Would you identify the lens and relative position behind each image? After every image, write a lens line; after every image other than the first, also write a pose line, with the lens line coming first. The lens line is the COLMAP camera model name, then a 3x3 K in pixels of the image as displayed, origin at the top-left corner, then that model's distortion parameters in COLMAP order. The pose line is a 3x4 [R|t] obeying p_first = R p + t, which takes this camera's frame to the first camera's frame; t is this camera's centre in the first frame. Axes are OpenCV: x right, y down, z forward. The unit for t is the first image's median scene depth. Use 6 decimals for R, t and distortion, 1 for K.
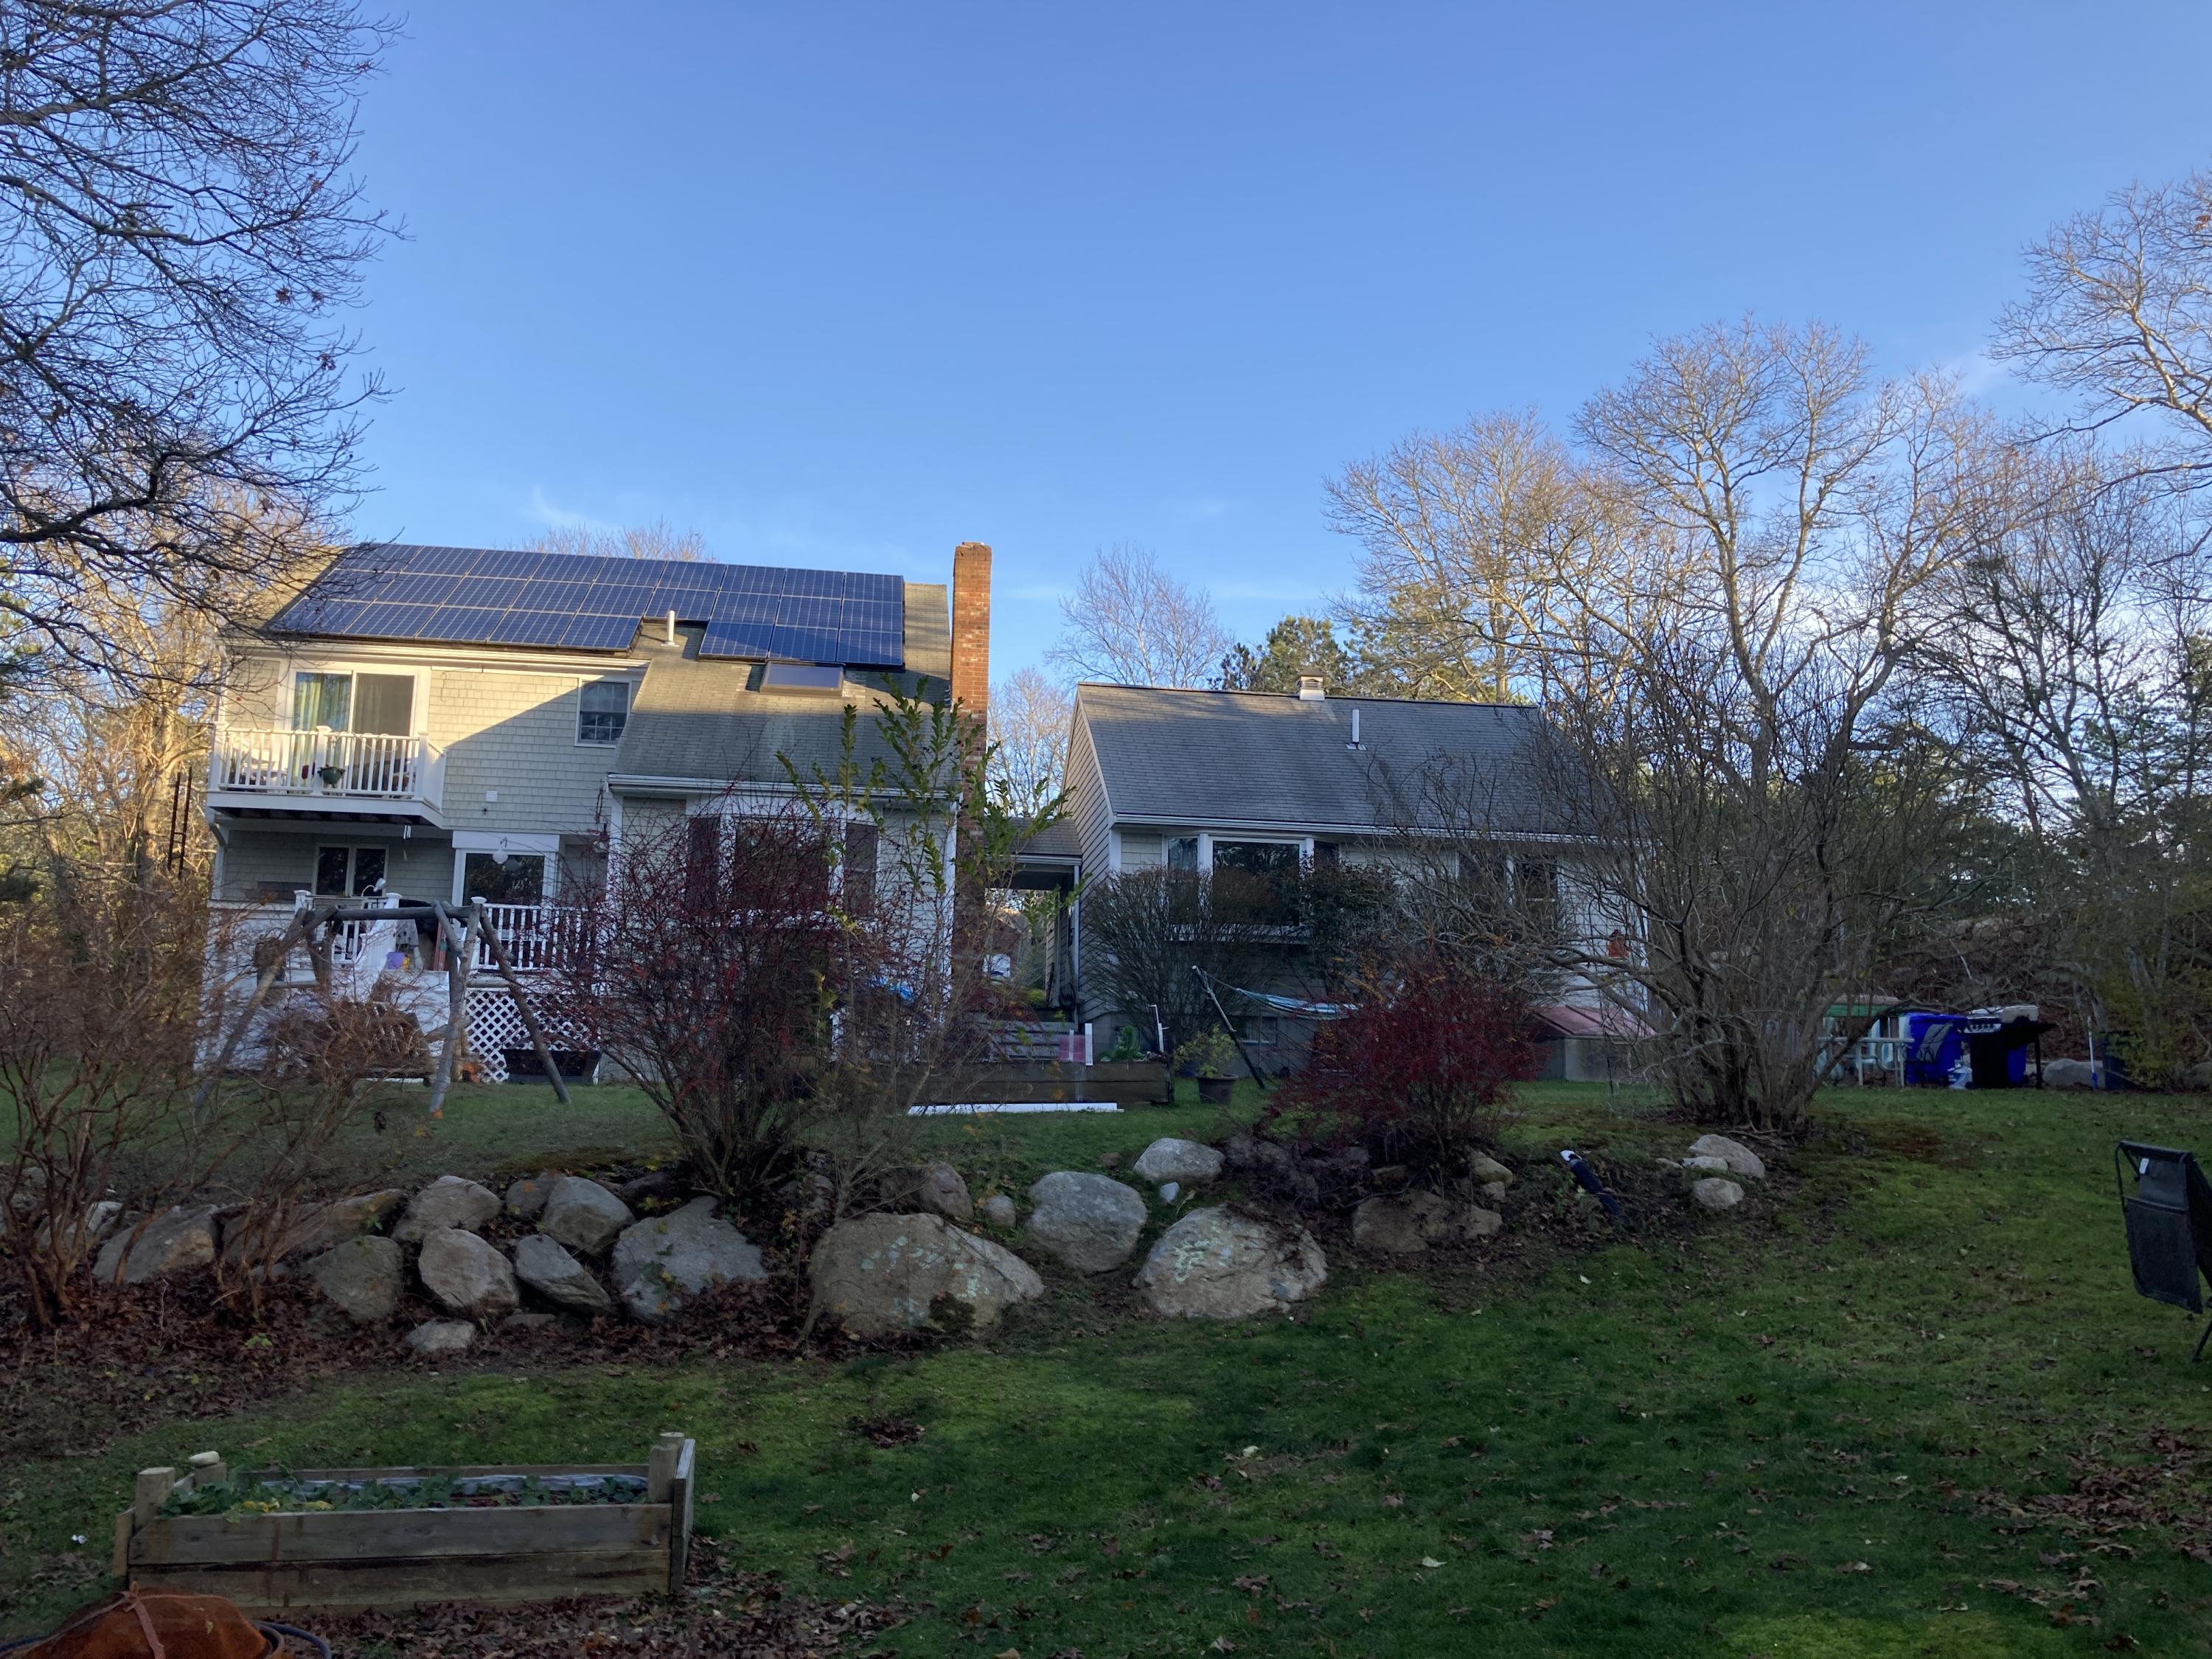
lens RADIAL K [[1808.7, 0, 1094.5], [0, 1808.7, 818.5], [0, 0, 1]] dist [0.002758, 0.000102]
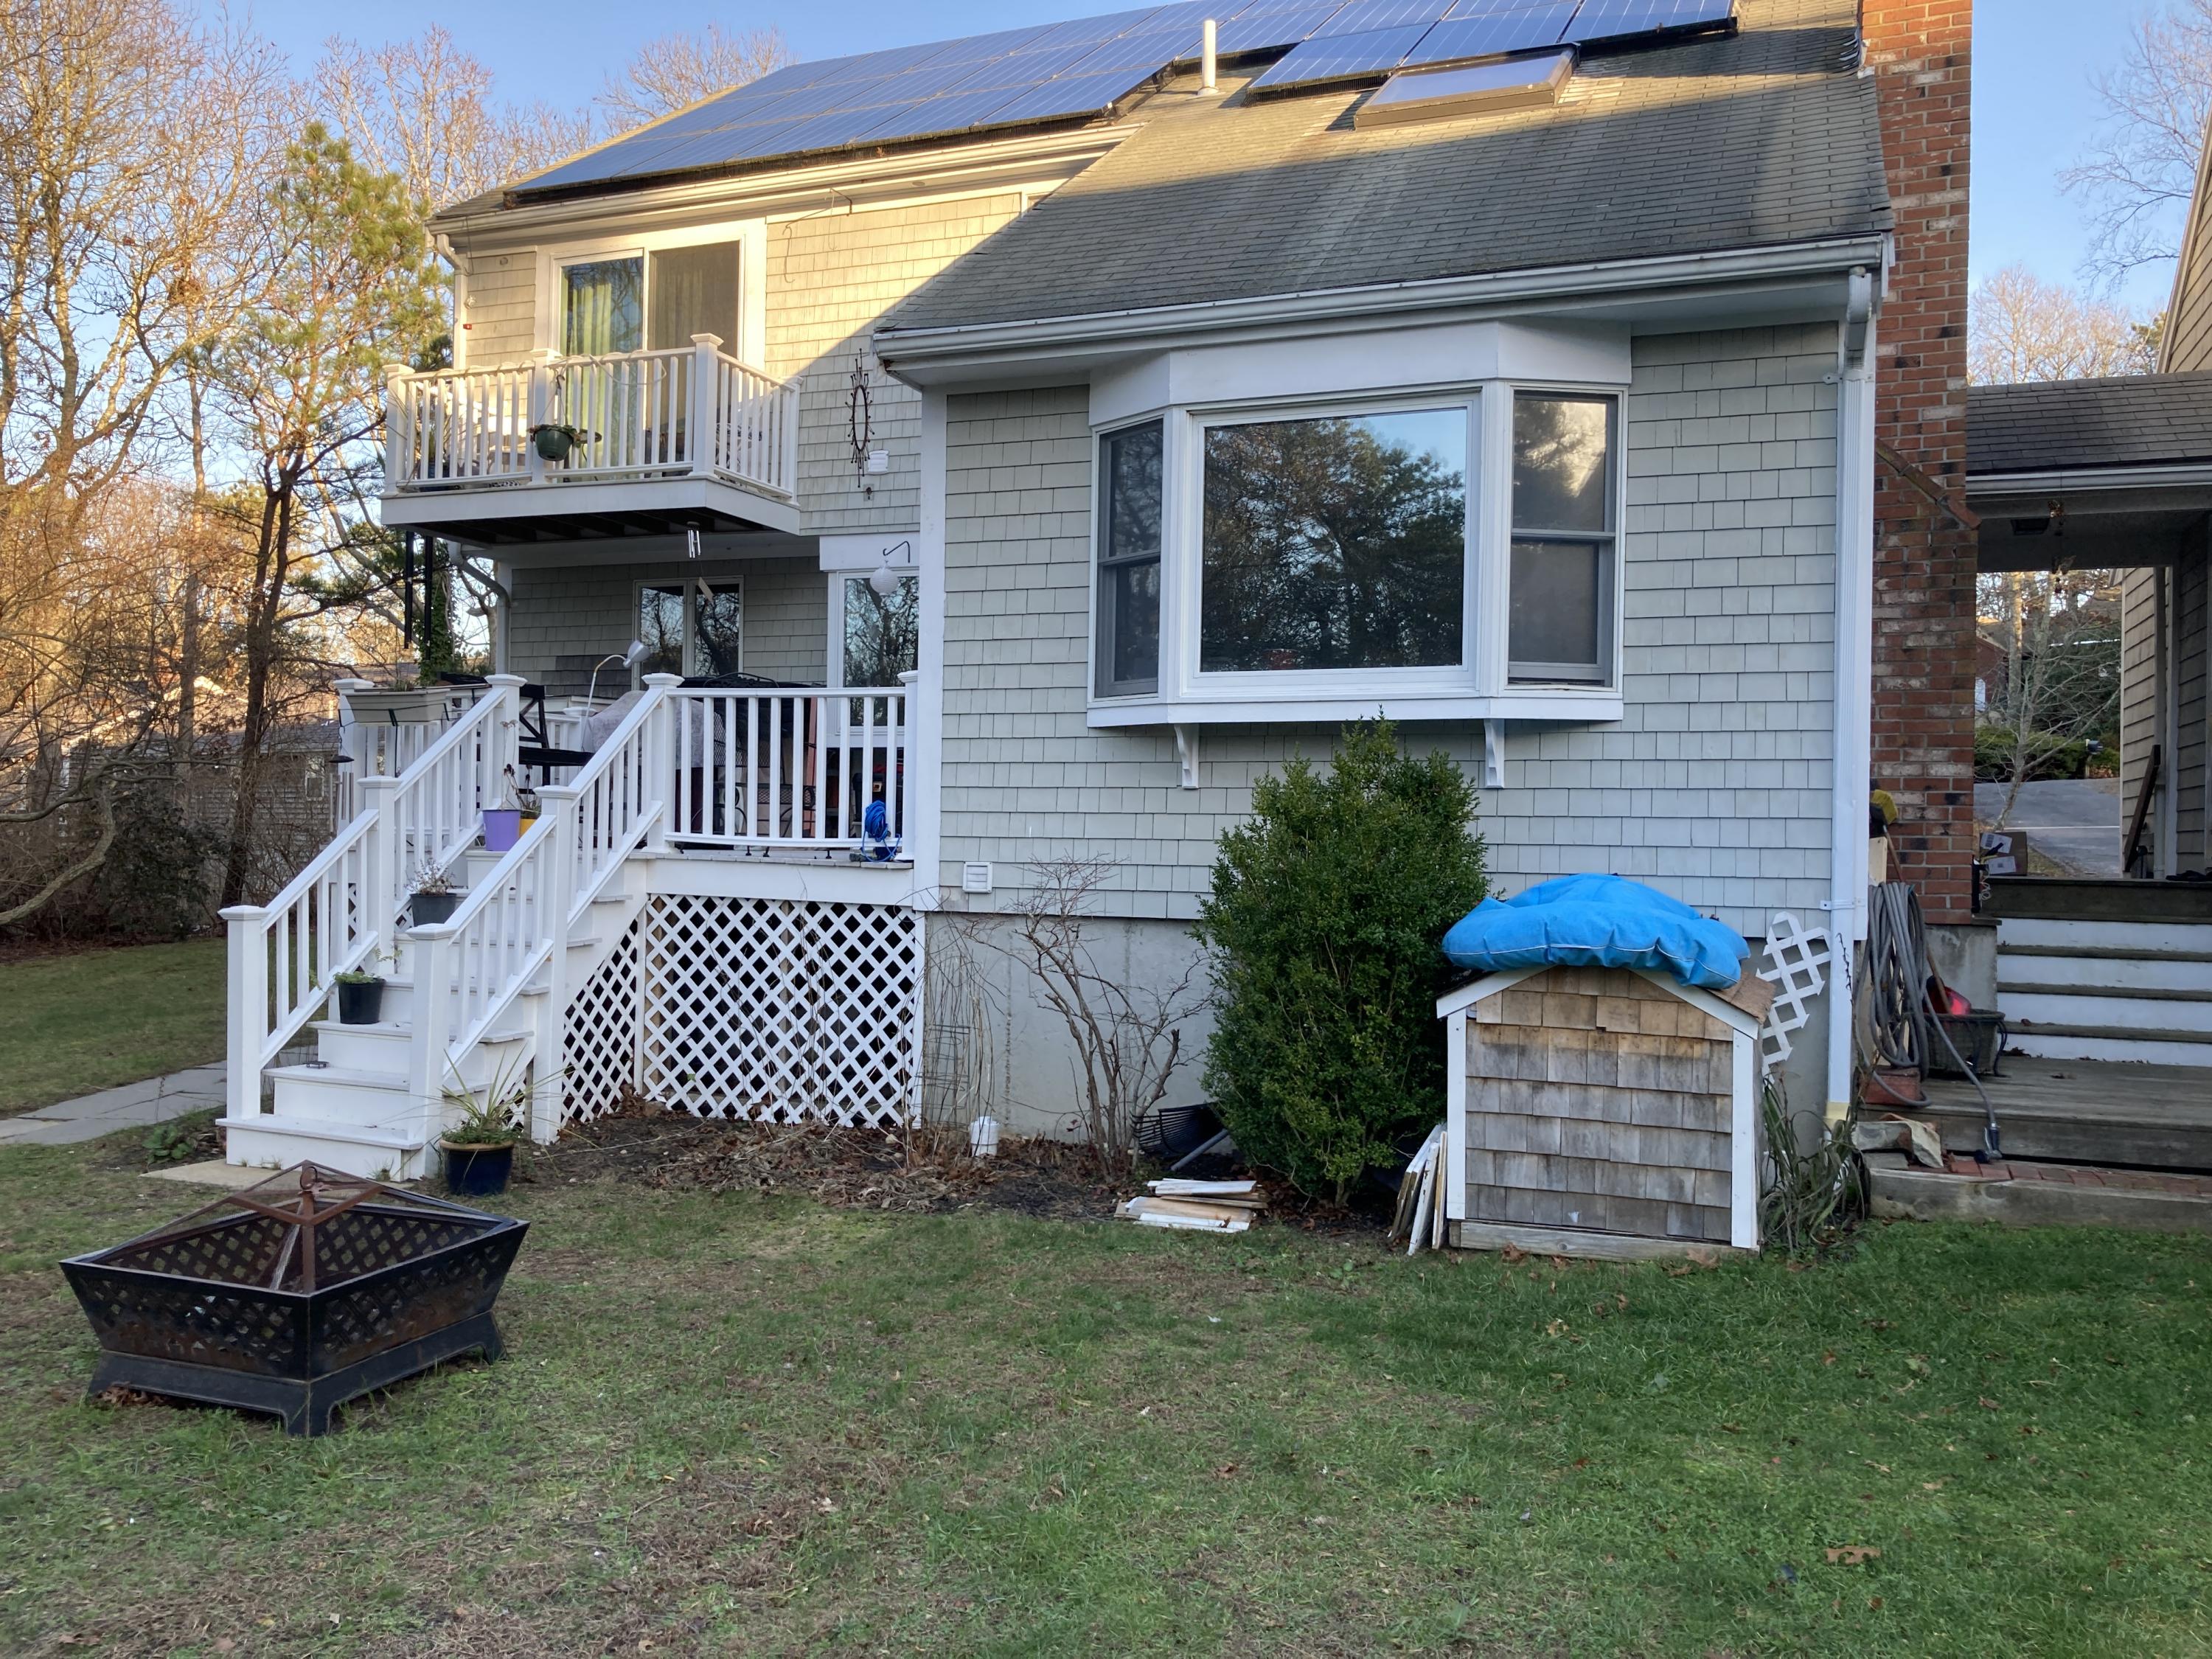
lens RADIAL K [[1808.7, 0, 1094.5], [0, 1808.7, 818.5], [0, 0, 1]] dist [0.002758, 0.000102]
pose [[0.877273, -0.009343, -0.479900, -0.040474], [0.080347, 0.988562, 0.127632, 0.027061], [0.473219, -0.150526, 0.867990, 0.580015]]
